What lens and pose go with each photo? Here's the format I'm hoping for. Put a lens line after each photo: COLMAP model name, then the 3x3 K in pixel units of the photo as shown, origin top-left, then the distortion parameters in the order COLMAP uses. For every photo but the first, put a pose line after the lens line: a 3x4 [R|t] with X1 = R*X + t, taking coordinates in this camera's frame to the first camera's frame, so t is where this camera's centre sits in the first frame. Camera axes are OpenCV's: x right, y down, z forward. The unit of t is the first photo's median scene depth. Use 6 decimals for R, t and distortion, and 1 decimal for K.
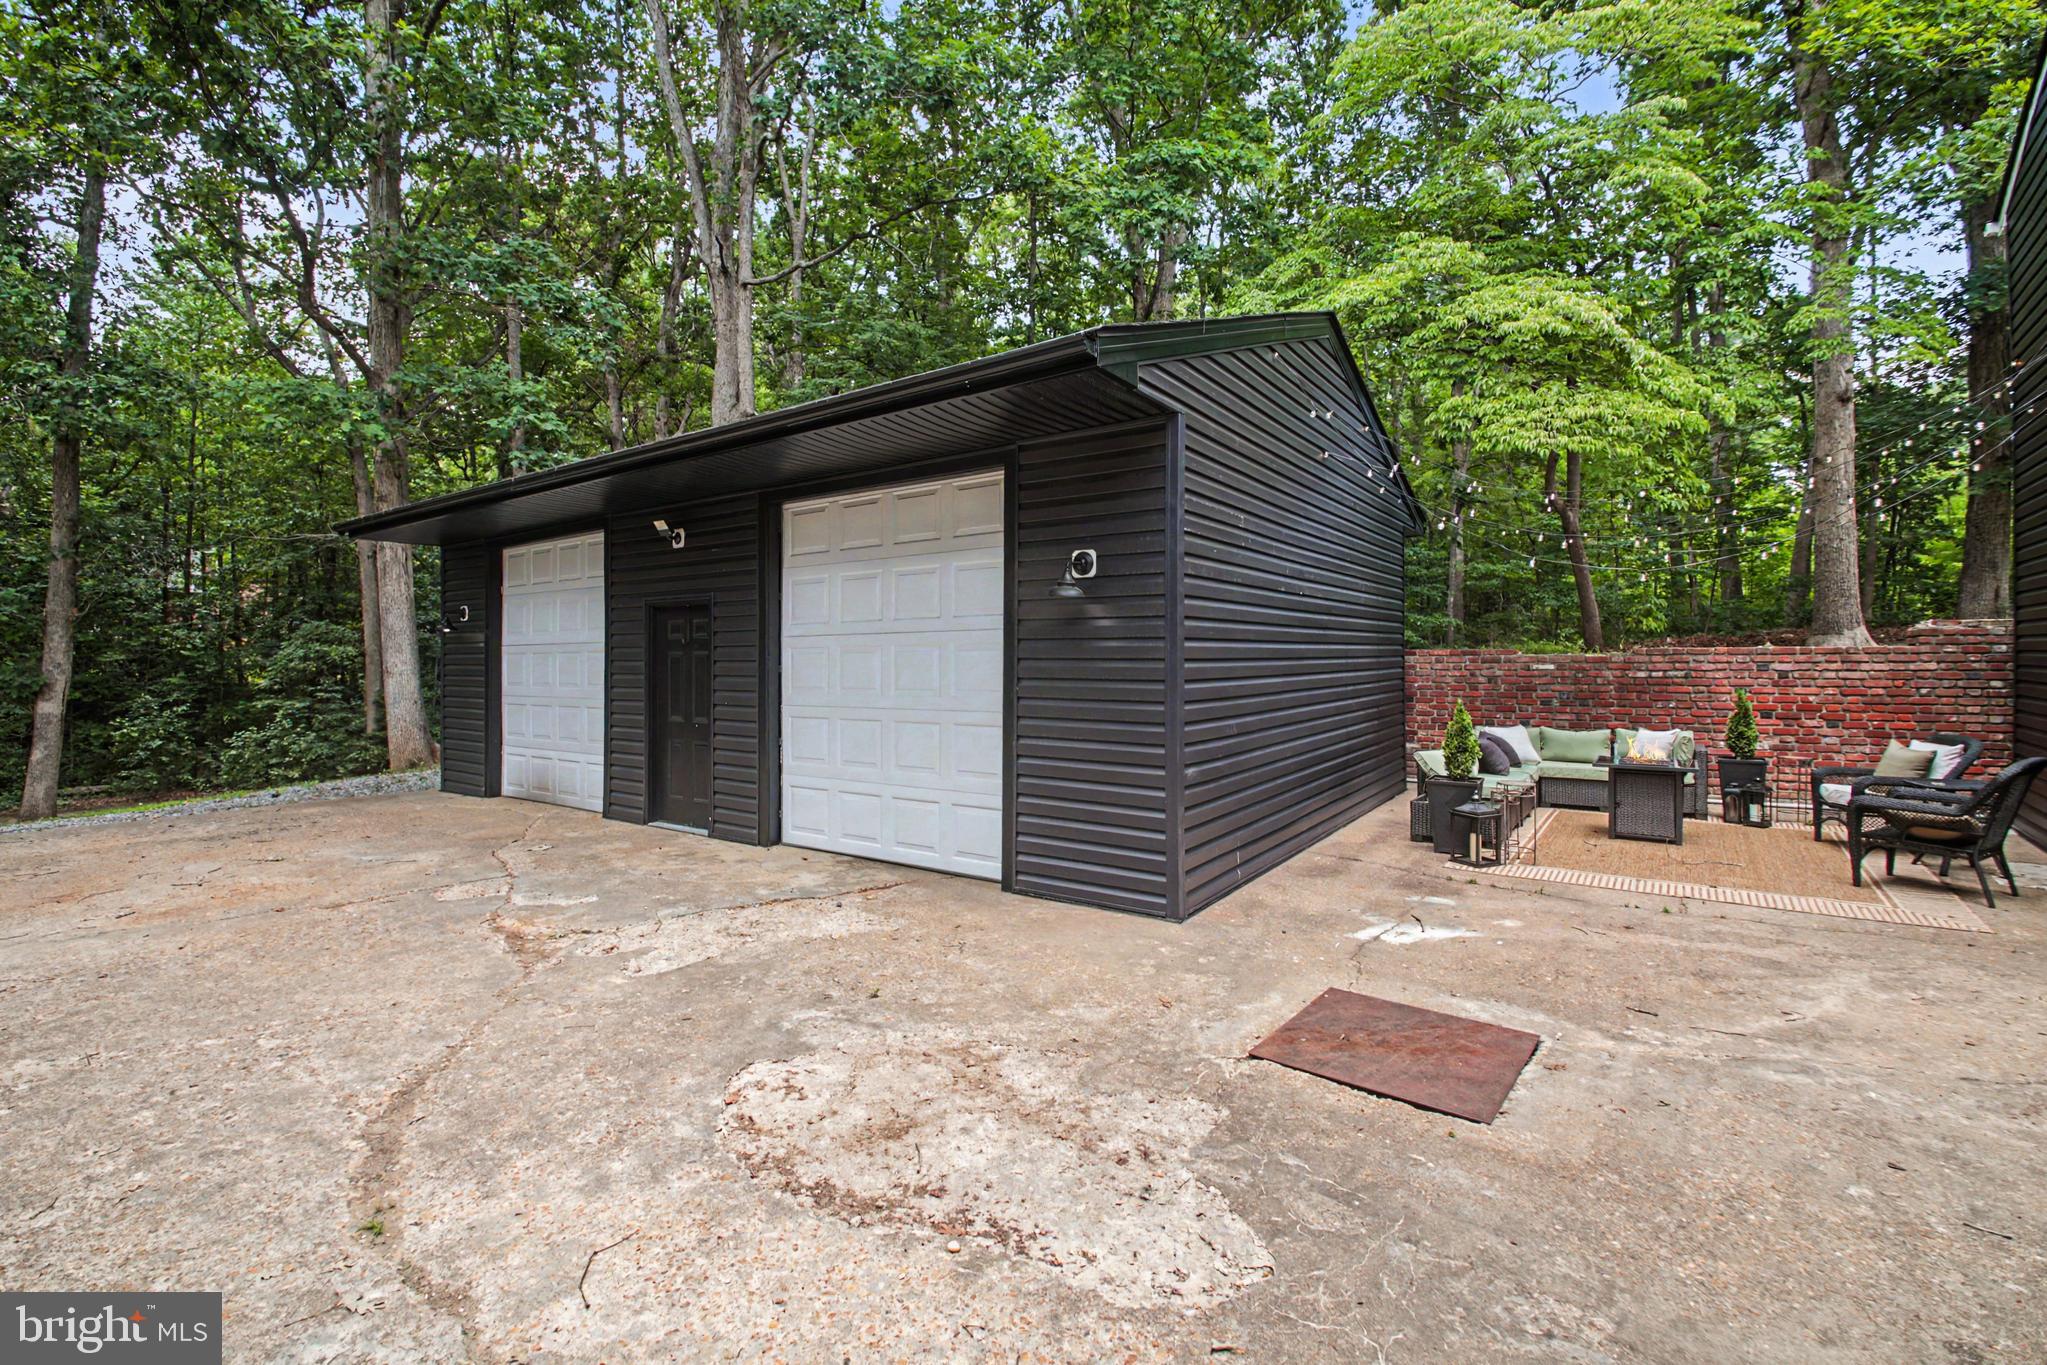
lens RADIAL K [[887.9, 0, 1034.9], [0, 887.9, 679.4], [0, 0, 1]] dist [-0.029587, -0.007433]
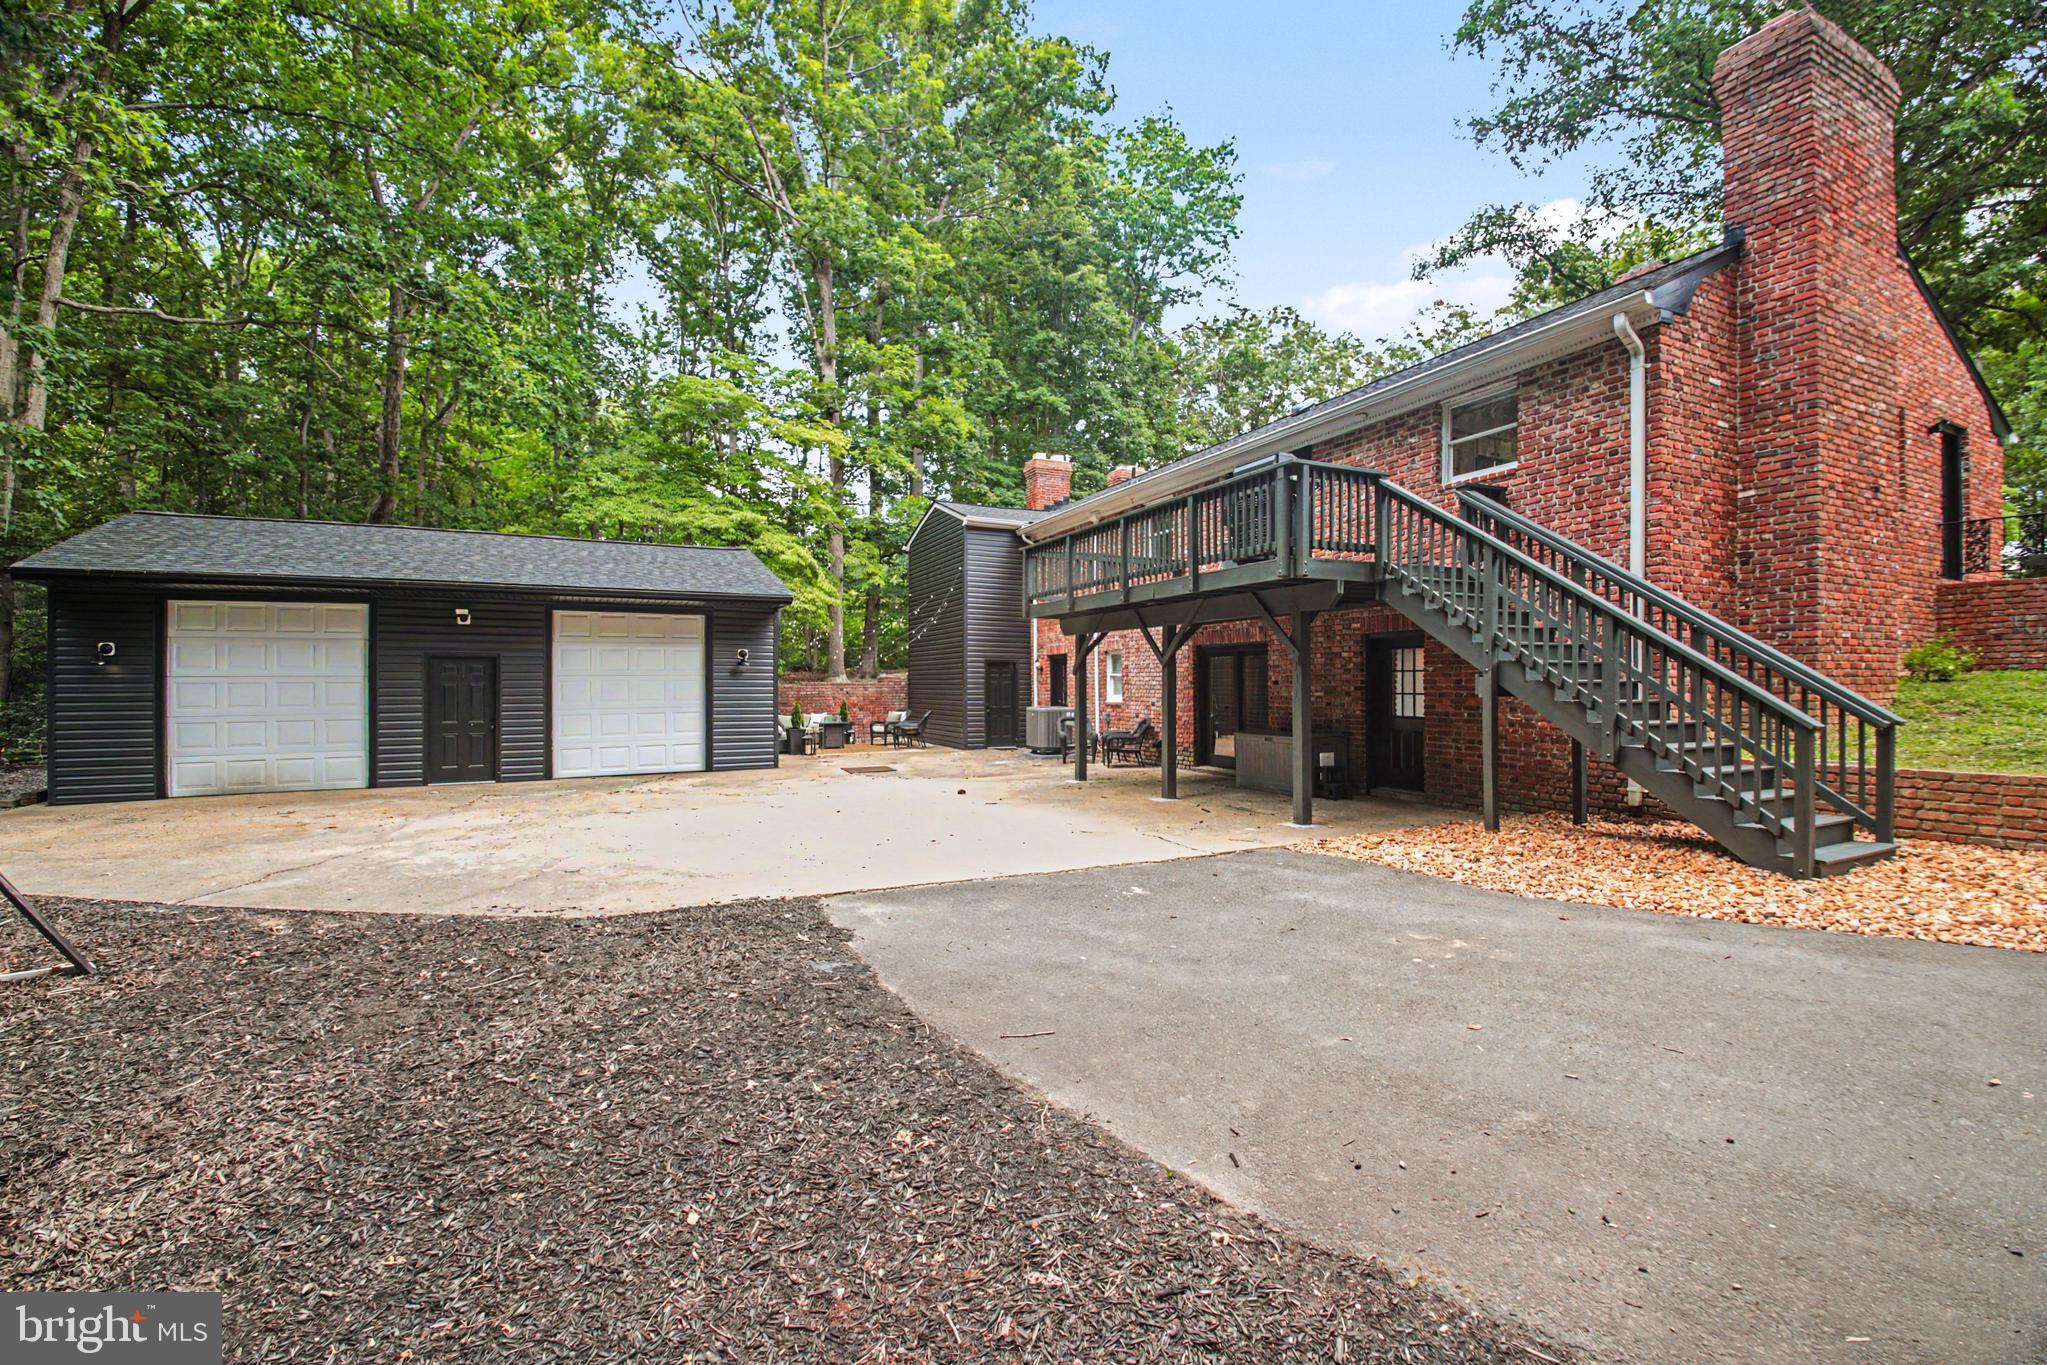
lens RADIAL K [[887.9, 0, 1034.9], [0, 887.9, 679.4], [0, 0, 1]] dist [-0.029587, -0.007433]
pose [[0.432058, 0.009230, 0.901799, -1.536791], [0.024282, 0.999466, -0.021864, 0.030669], [-0.901519, 0.031344, 0.431603, -0.813922]]
